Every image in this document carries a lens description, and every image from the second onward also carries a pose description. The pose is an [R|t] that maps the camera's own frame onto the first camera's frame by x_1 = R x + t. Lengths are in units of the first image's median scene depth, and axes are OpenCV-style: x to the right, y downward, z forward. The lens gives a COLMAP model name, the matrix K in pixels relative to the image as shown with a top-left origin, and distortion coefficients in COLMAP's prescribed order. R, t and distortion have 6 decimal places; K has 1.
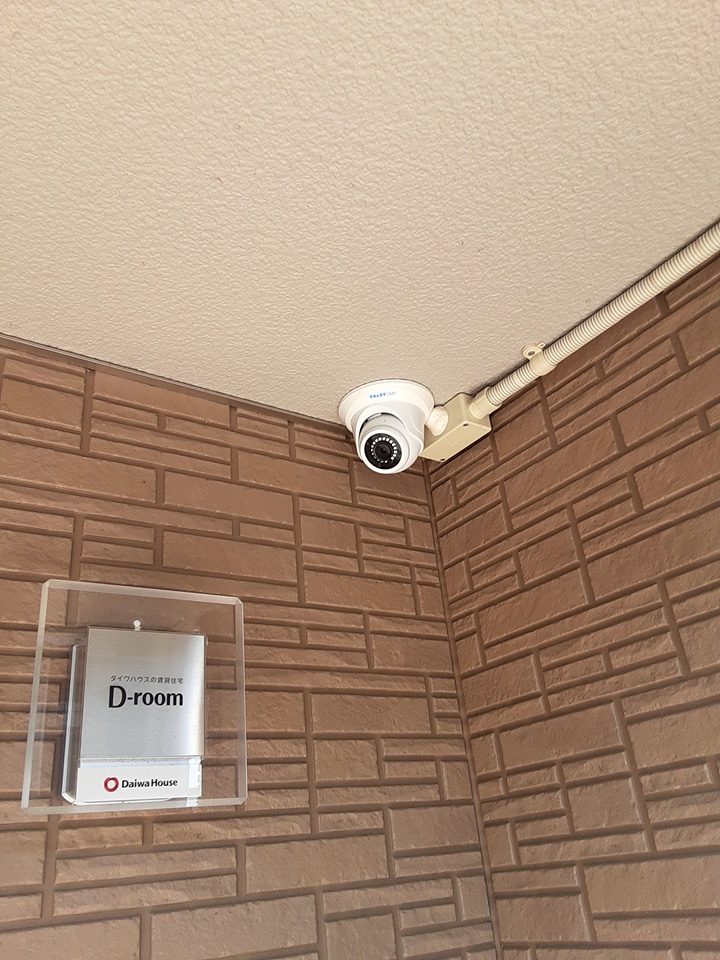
lens RADIAL K [[772.4, 0, 357.4], [0, 772.4, 474.8], [0, 0, 1]] dist [0.061994, -0.059769]
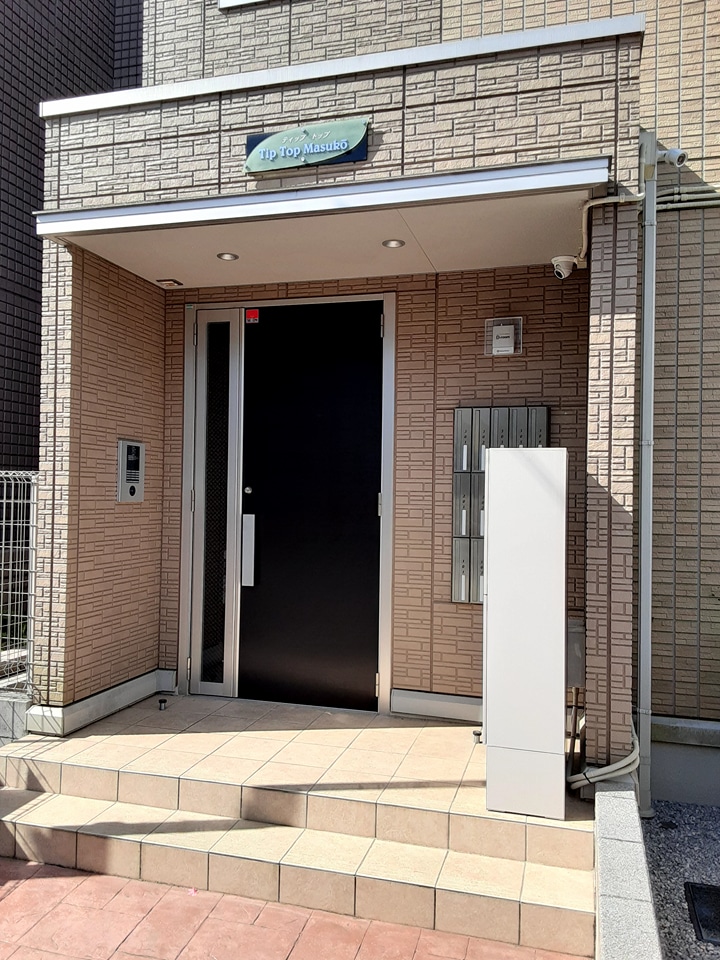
lens RADIAL K [[772.4, 0, 357.9], [0, 772.4, 479.3], [0, 0, 1]] dist [0.061994, -0.059769]
pose [[0.645566, 0.088618, -0.758545, 3.001615], [0.282854, 0.894865, 0.345268, -0.914770], [0.709393, -0.437451, 0.552629, -2.935134]]
